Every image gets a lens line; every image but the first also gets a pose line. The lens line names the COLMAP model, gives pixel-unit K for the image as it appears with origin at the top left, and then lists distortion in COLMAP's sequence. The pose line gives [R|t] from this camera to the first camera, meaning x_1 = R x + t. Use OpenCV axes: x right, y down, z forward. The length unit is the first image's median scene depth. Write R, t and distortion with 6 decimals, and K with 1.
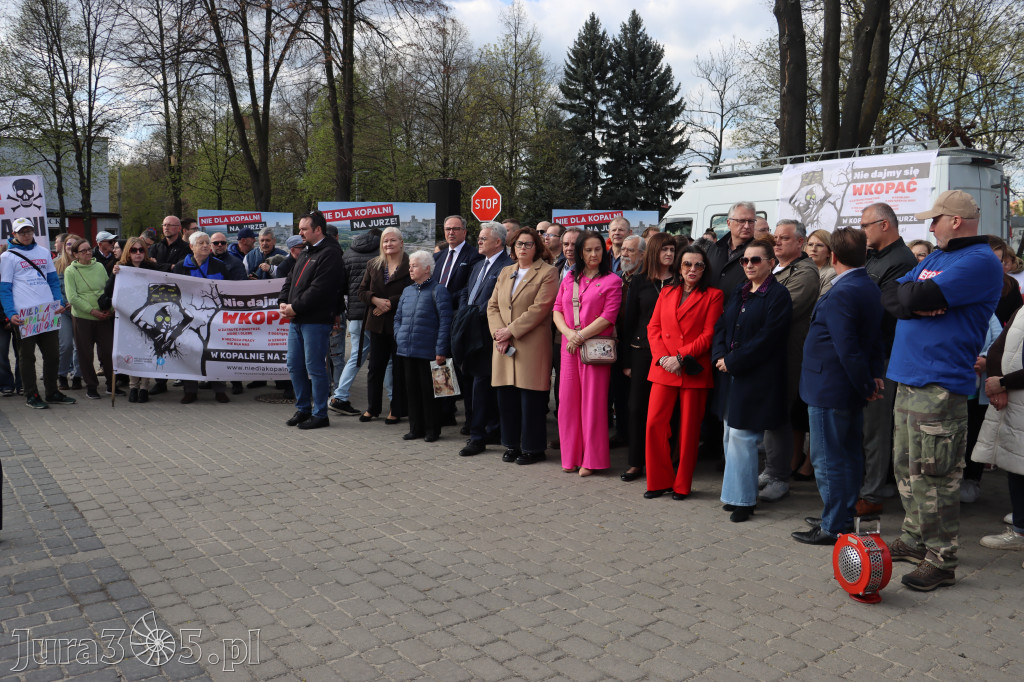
lens RADIAL K [[848.5, 0, 515.4], [0, 848.5, 339.2], [0, 0, 1]] dist [-0.181441, 0.163280]
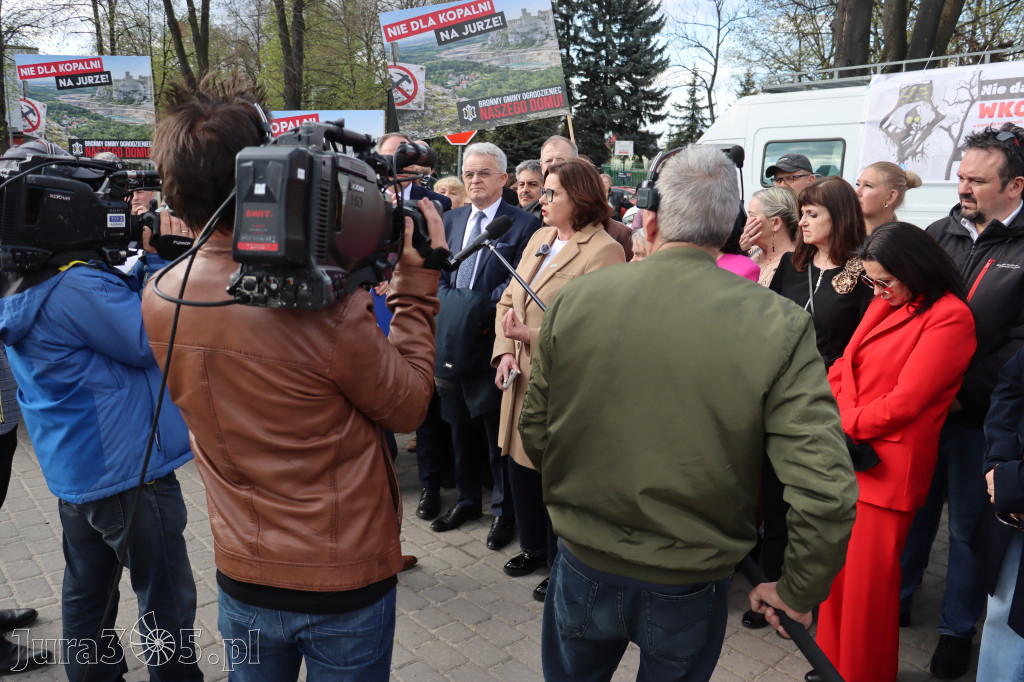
lens RADIAL K [[851.9, 0, 512.0], [0, 851.9, 341.0], [0, 0, 1]] dist [-0.210377, 0.199163]
pose [[0.999191, 0.004306, 0.039988, -0.024301], [-0.007937, 0.995811, 0.091096, -0.037463], [-0.039428, -0.091339, 0.995039, 0.267147]]
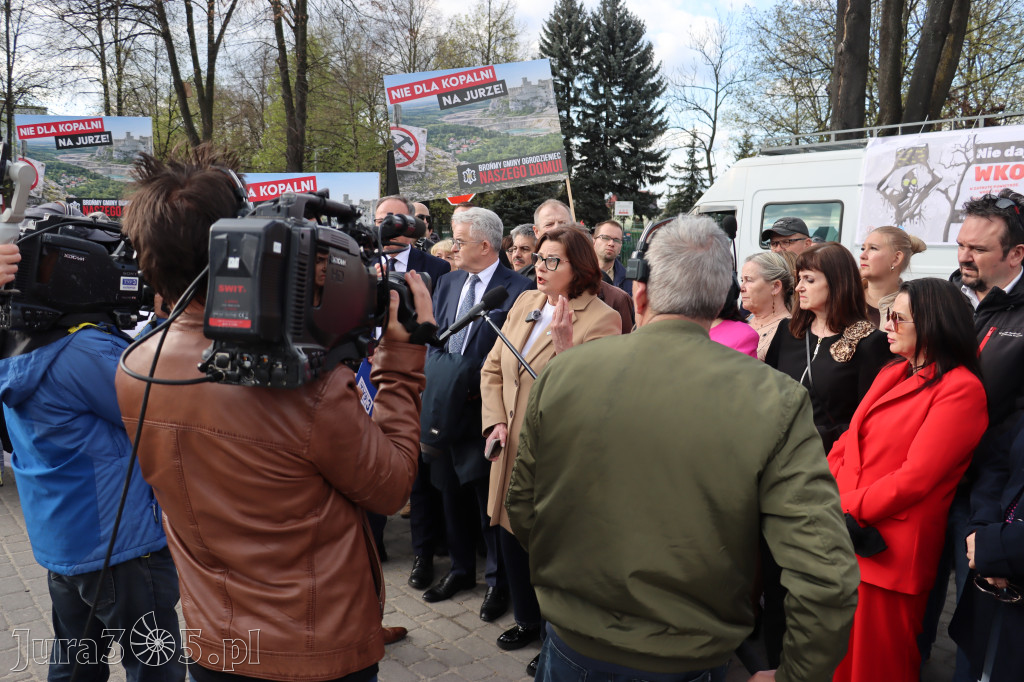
lens RADIAL K [[848.5, 0, 515.4], [0, 848.5, 339.2], [0, 0, 1]] dist [-0.181441, 0.163280]
pose [[0.999059, 0.010383, 0.042104, -0.020373], [-0.011246, 0.999730, 0.020310, -0.041315], [-0.041882, -0.020765, 0.998907, 0.274155]]
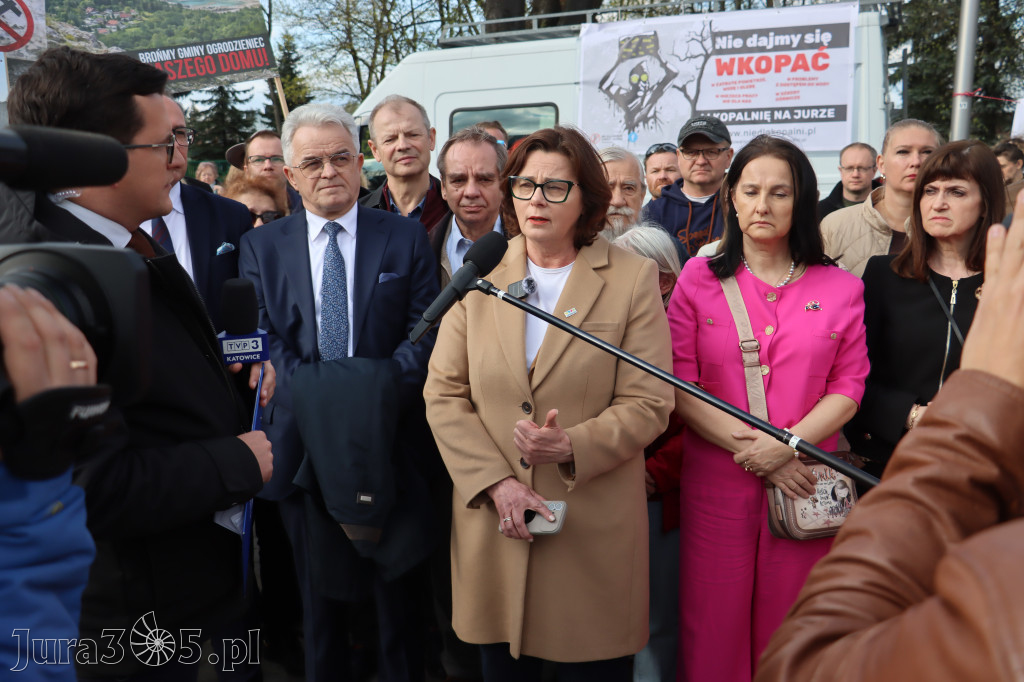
lens RADIAL K [[1037.7, 0, 512.0], [0, 1037.7, 341.0], [0, 0, 1]] dist [-0.216570, 0.515272]
pose [[0.863935, -0.104898, 0.492558, -0.105111], [0.071869, 0.993736, 0.085575, -0.049326], [-0.498449, -0.038531, 0.866062, 0.373640]]
